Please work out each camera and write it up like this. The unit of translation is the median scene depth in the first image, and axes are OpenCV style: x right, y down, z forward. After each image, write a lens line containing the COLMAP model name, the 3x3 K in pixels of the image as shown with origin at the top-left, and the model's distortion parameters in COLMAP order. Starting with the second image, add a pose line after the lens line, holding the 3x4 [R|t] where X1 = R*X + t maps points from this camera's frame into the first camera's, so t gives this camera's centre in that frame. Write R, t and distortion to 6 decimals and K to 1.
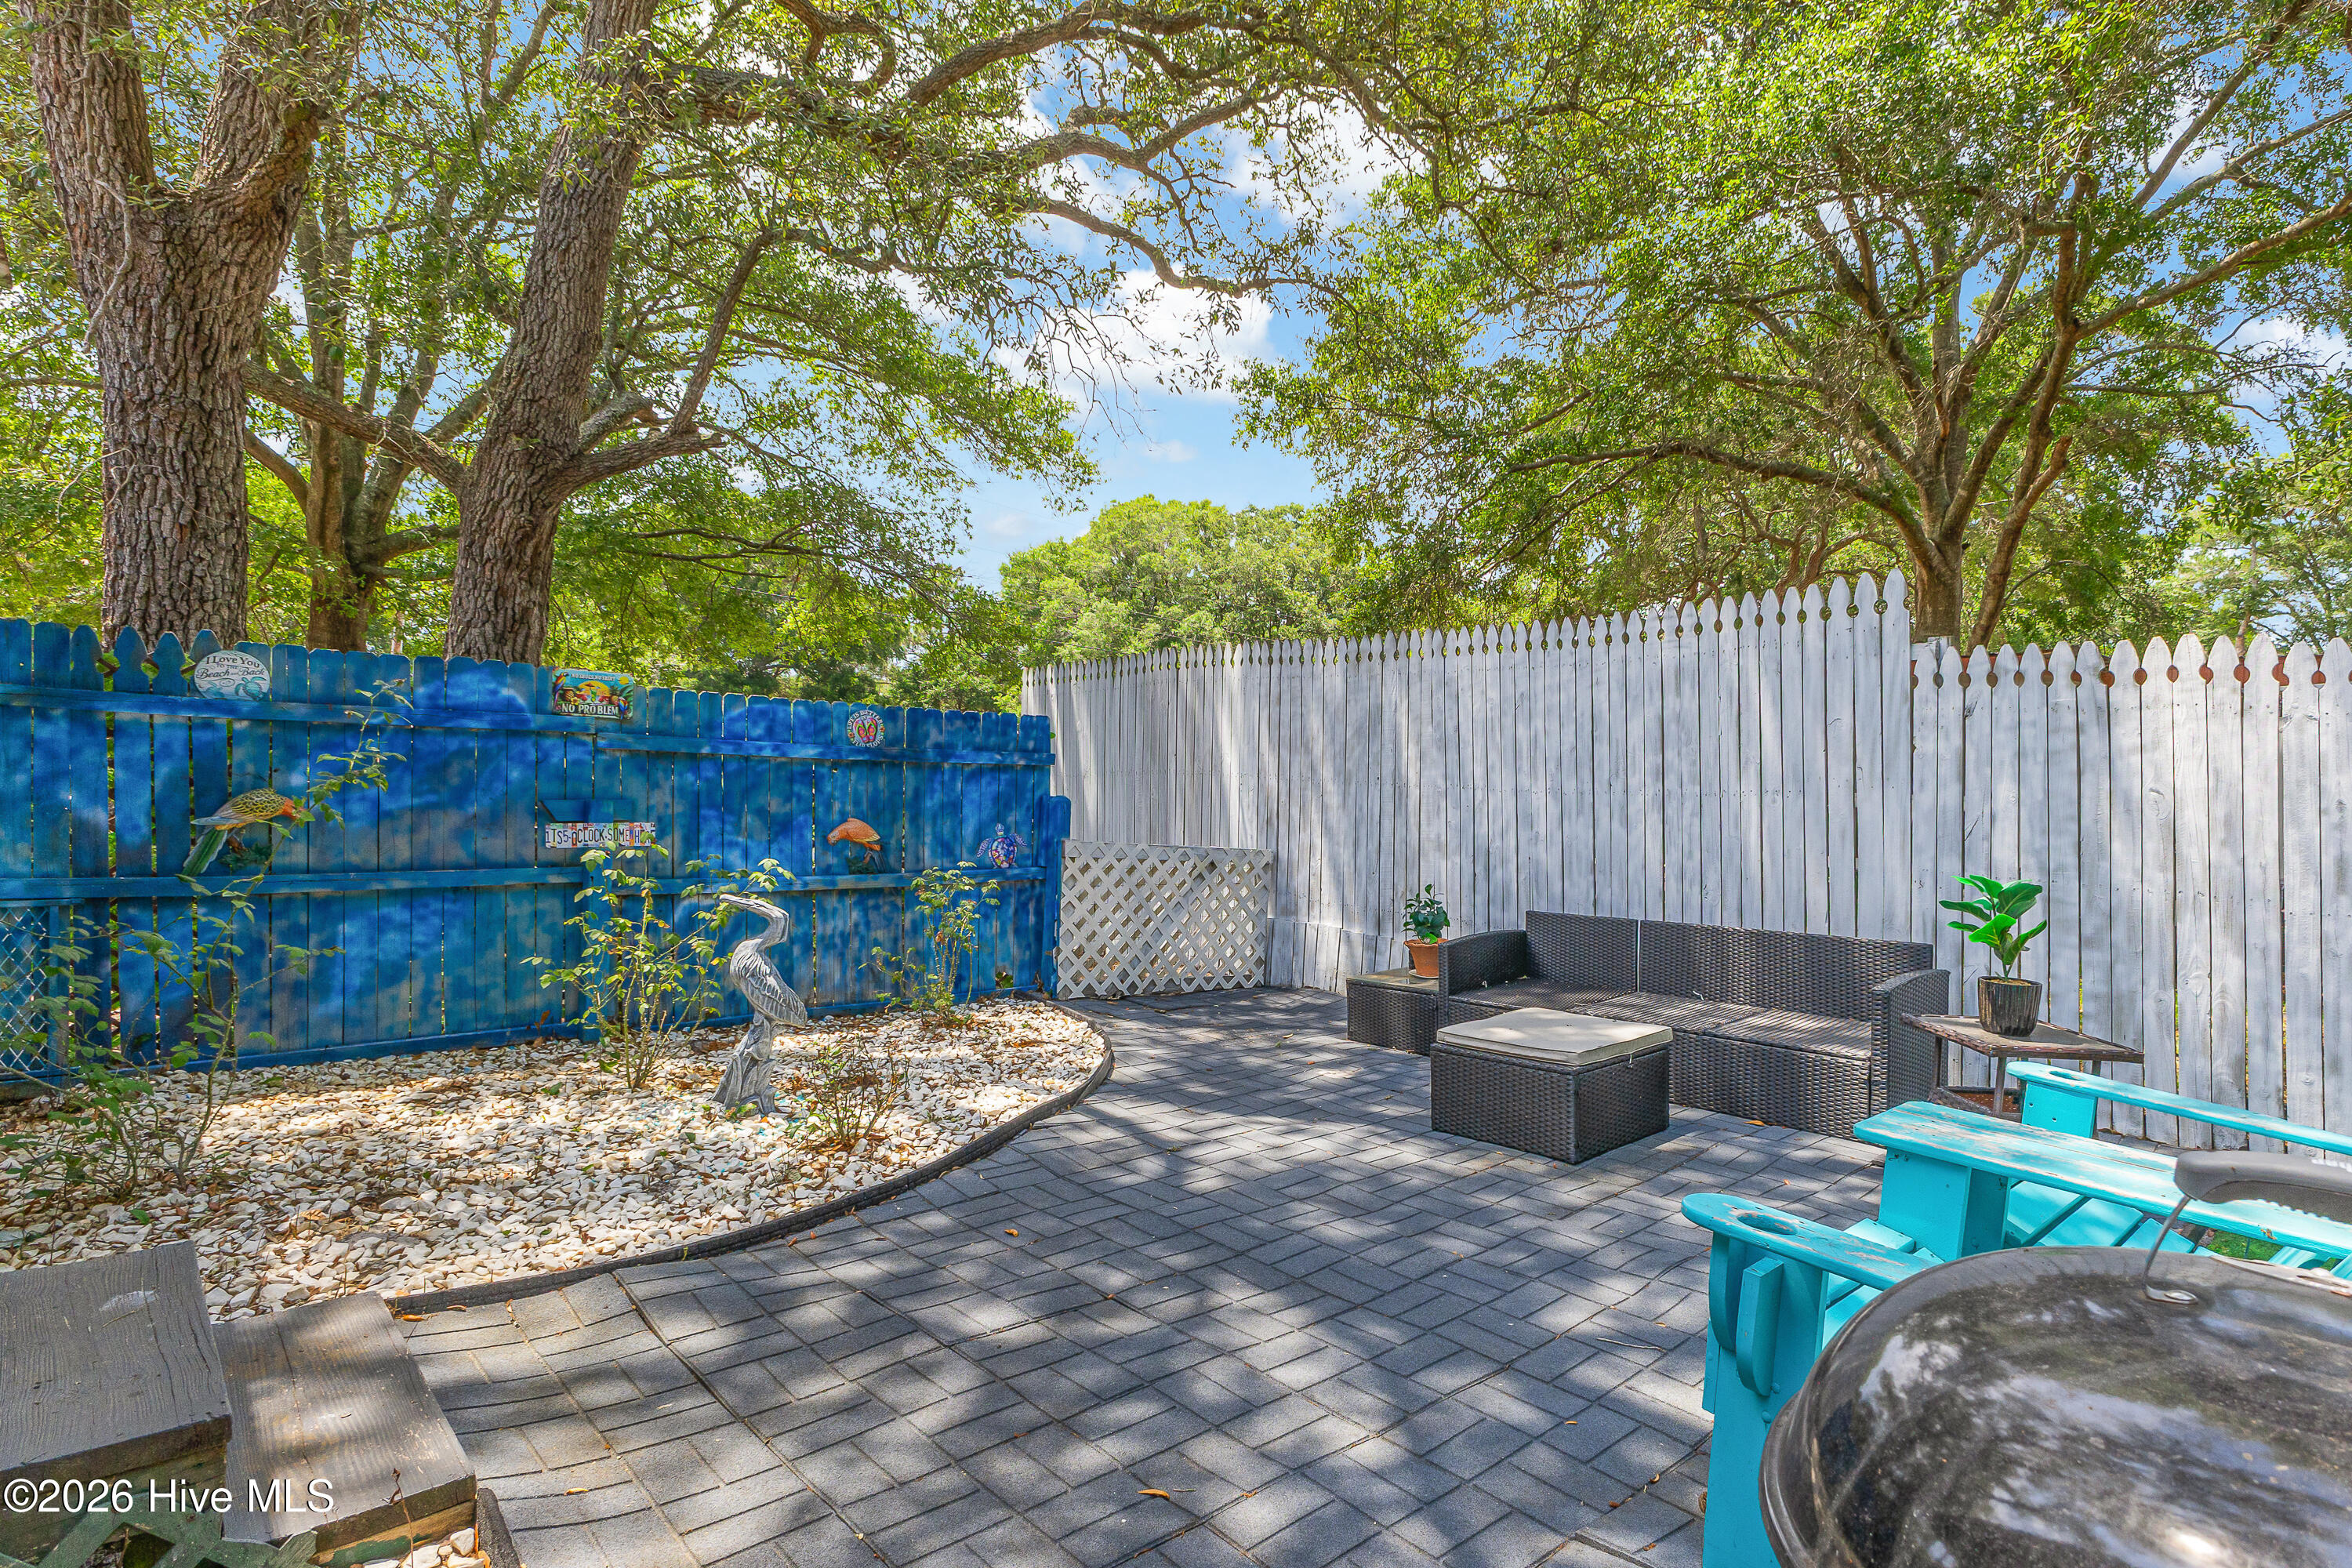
lens RADIAL K [[1193.2, 0, 1300.4], [0, 1193.2, 779.8], [0, 0, 1]] dist [0.019991, -0.000081]
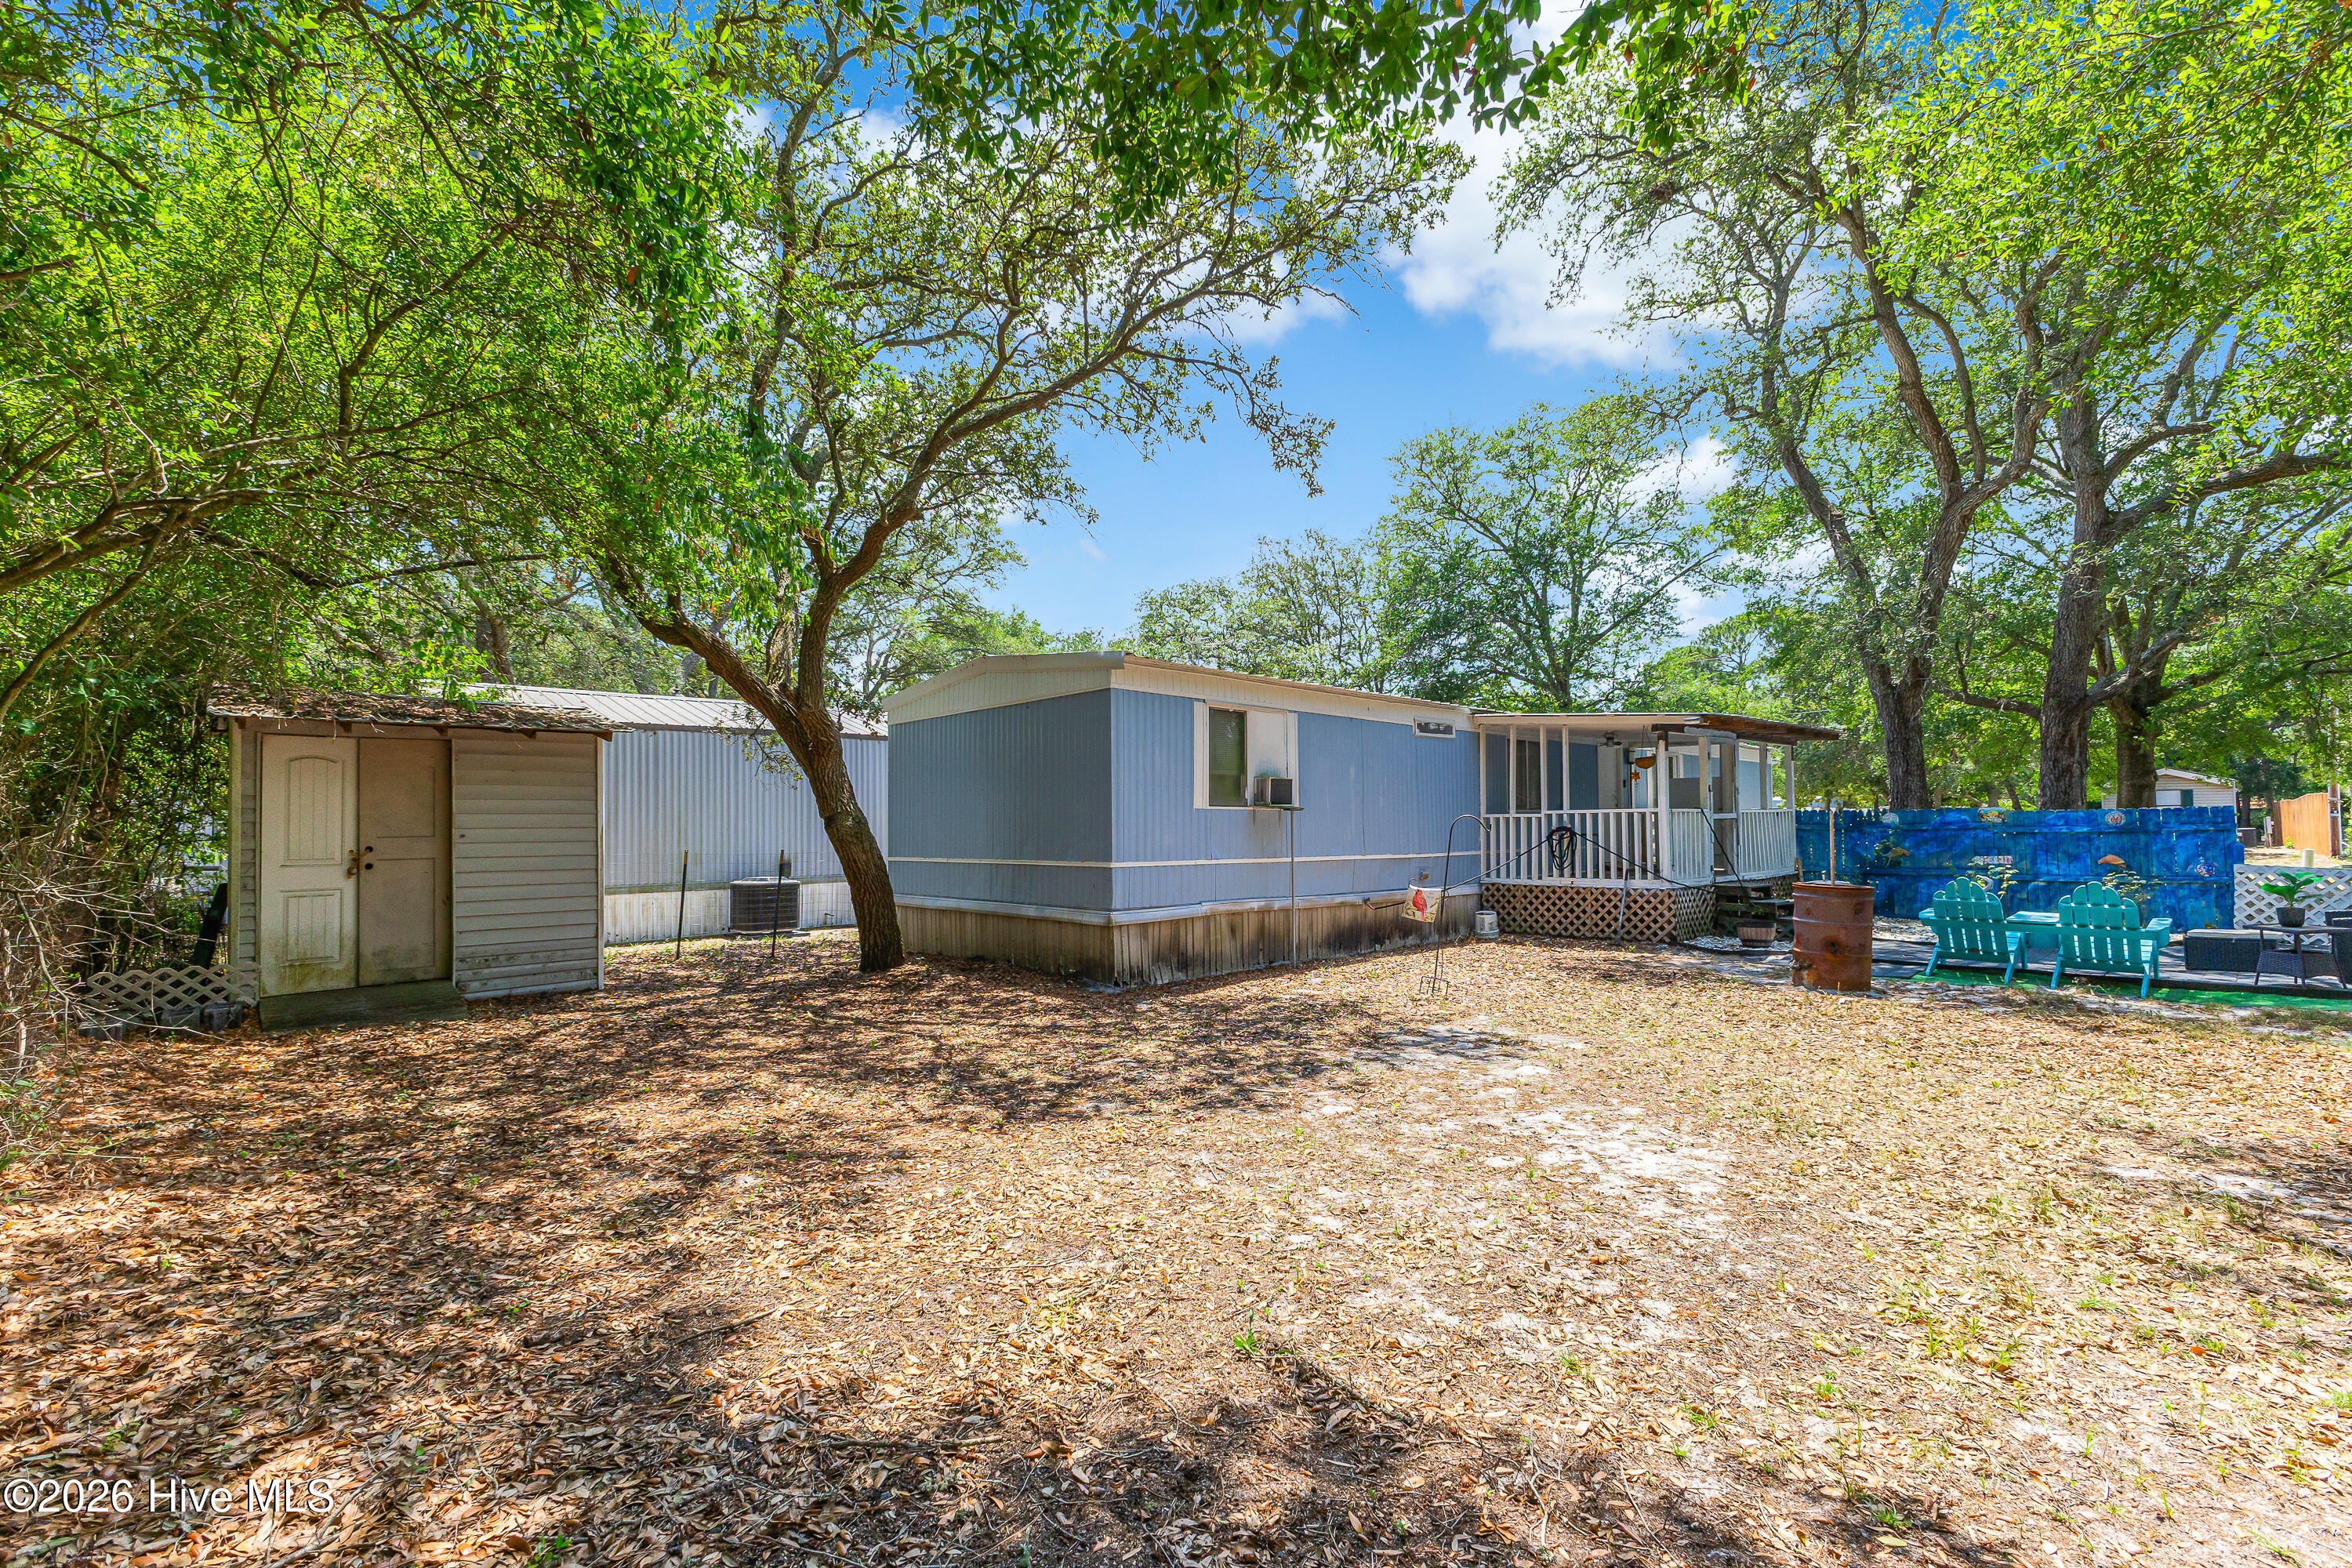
lens RADIAL K [[1008.3, 0, 1176.0], [0, 1008.3, 784.0], [0, 0, 1]] dist [0.007134, -0.000013]
pose [[-0.022143, -0.072121, -0.997150, 1.659715], [0.030907, 0.996869, -0.072787, -0.019268], [0.999277, -0.032430, -0.019845, -0.847604]]
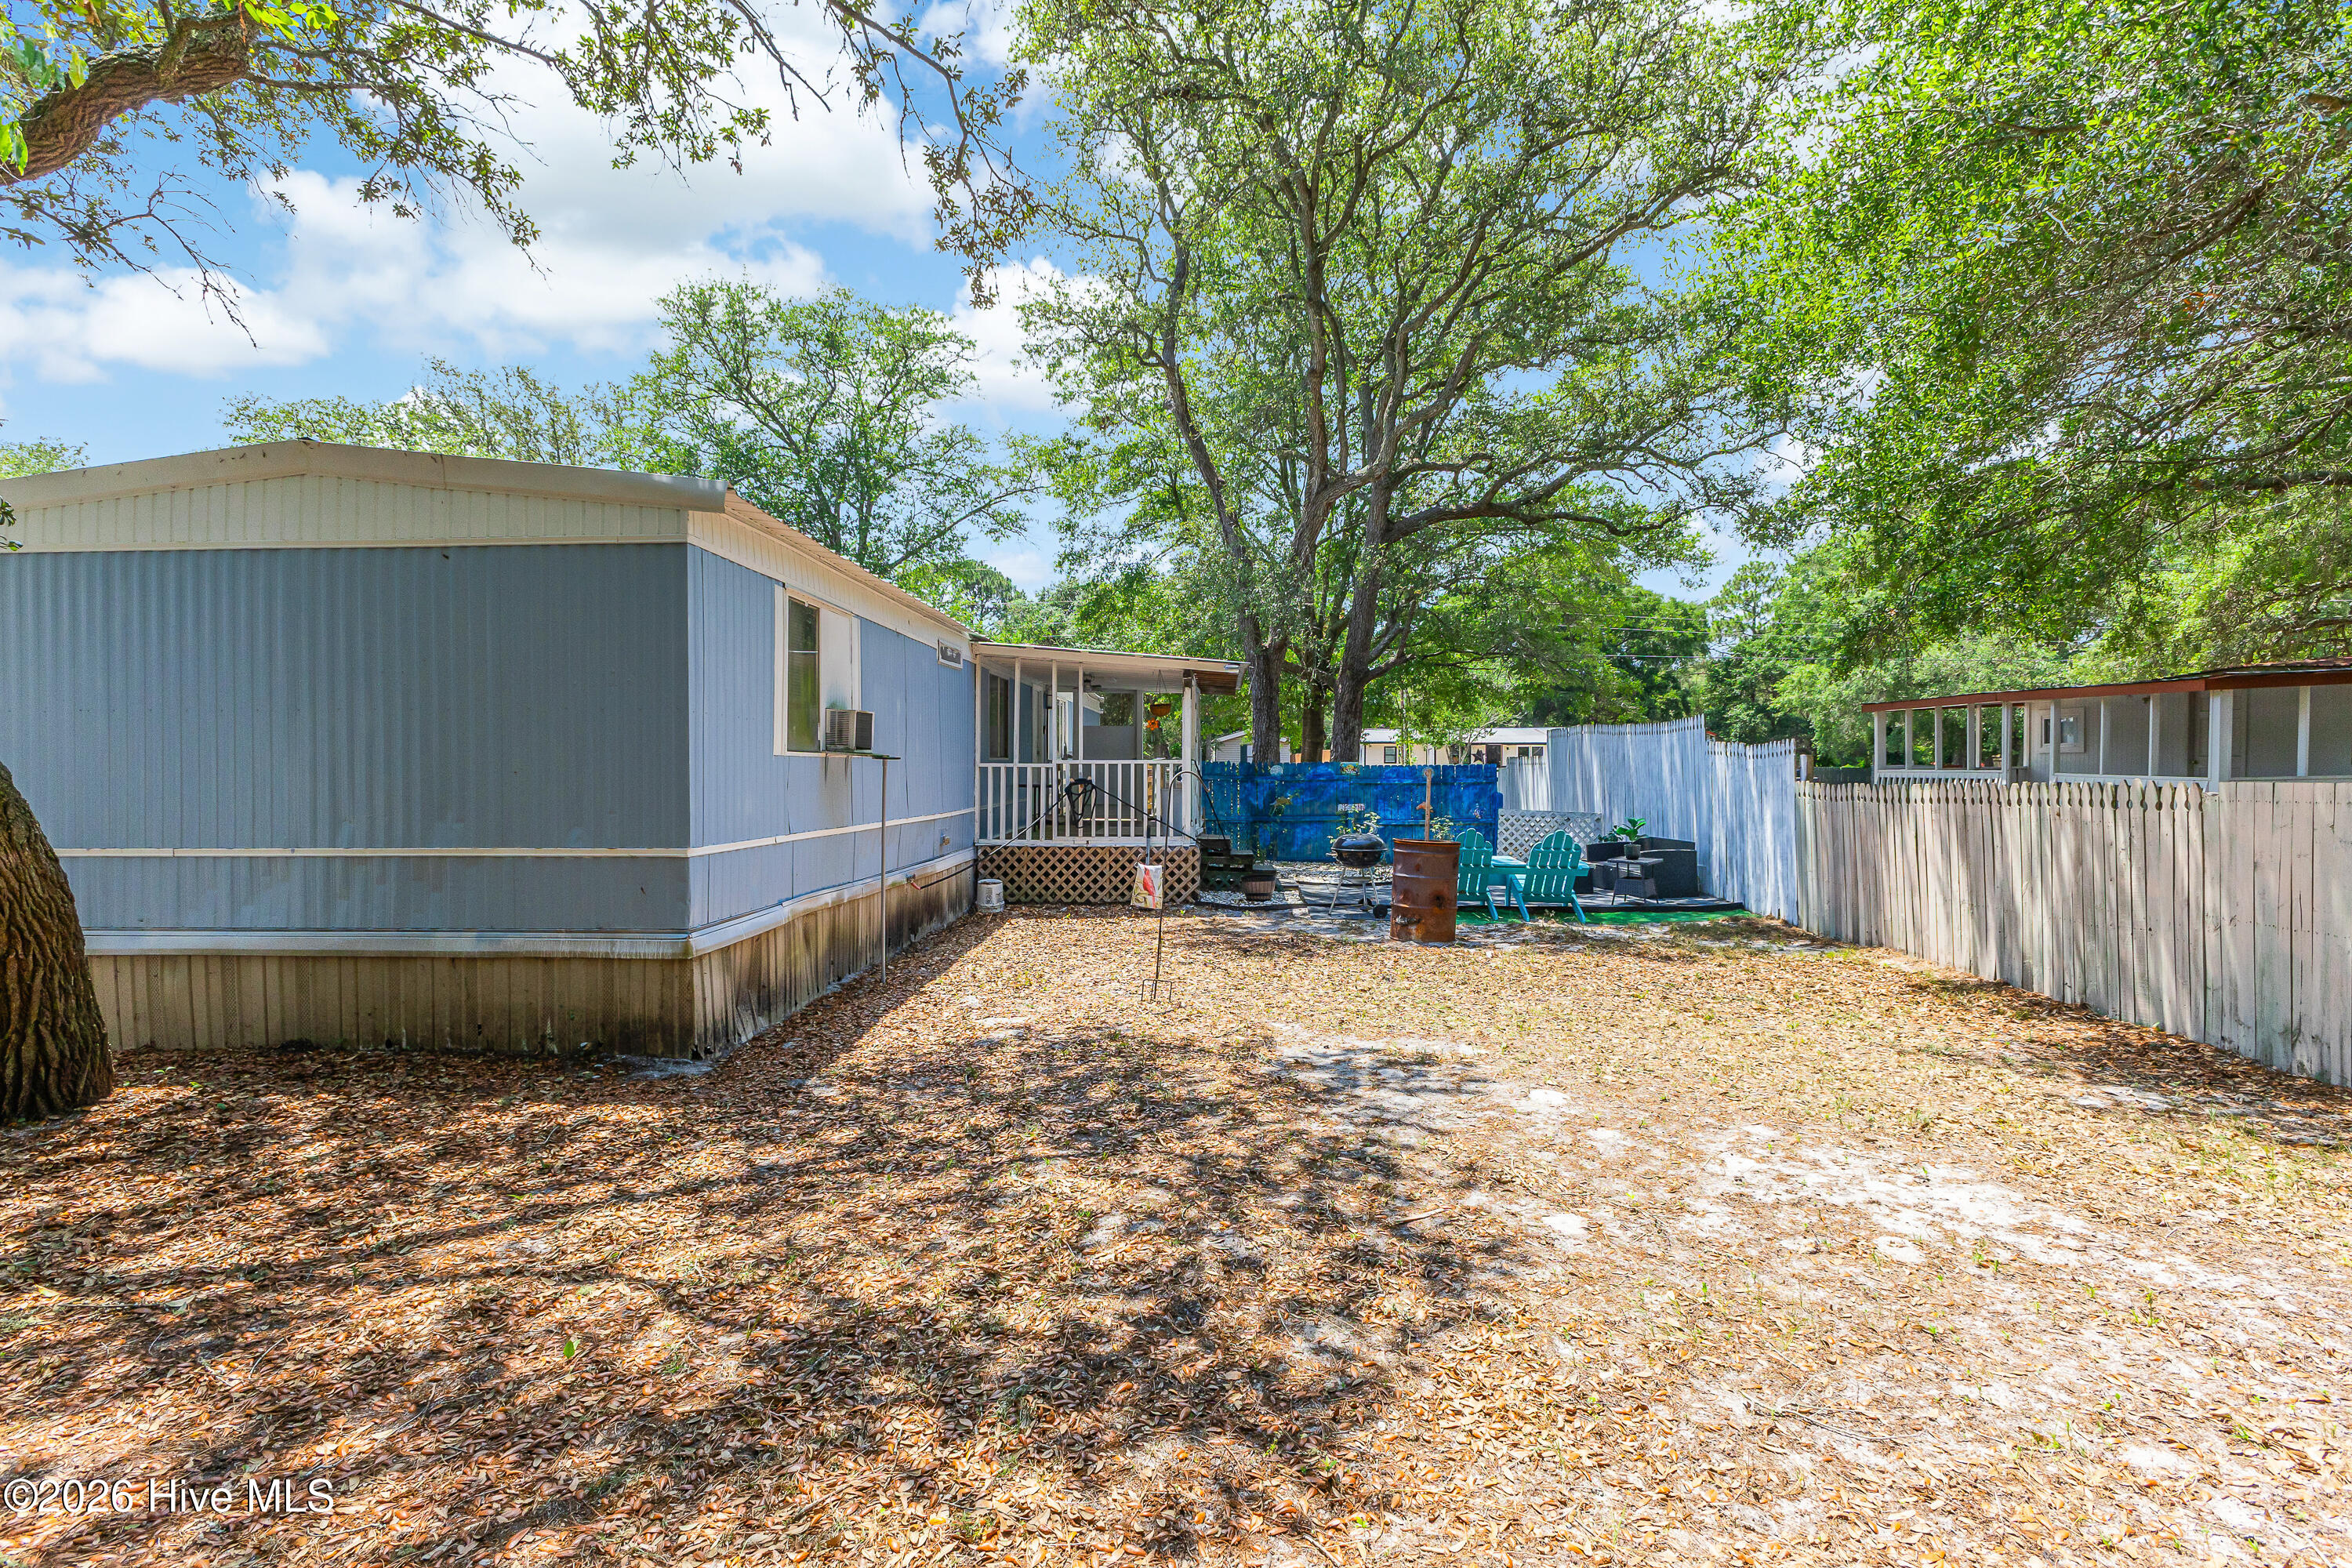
lens RADIAL K [[1082.4, 0, 1169.6], [0, 1082.4, 768.9], [0, 0, 1]] dist [0.003183, 0.000167]
pose [[0.673055, -0.025840, -0.739141, 1.152672], [0.034814, 0.999389, -0.003237, -0.061835], [0.738772, -0.023554, 0.673543, -1.264651]]
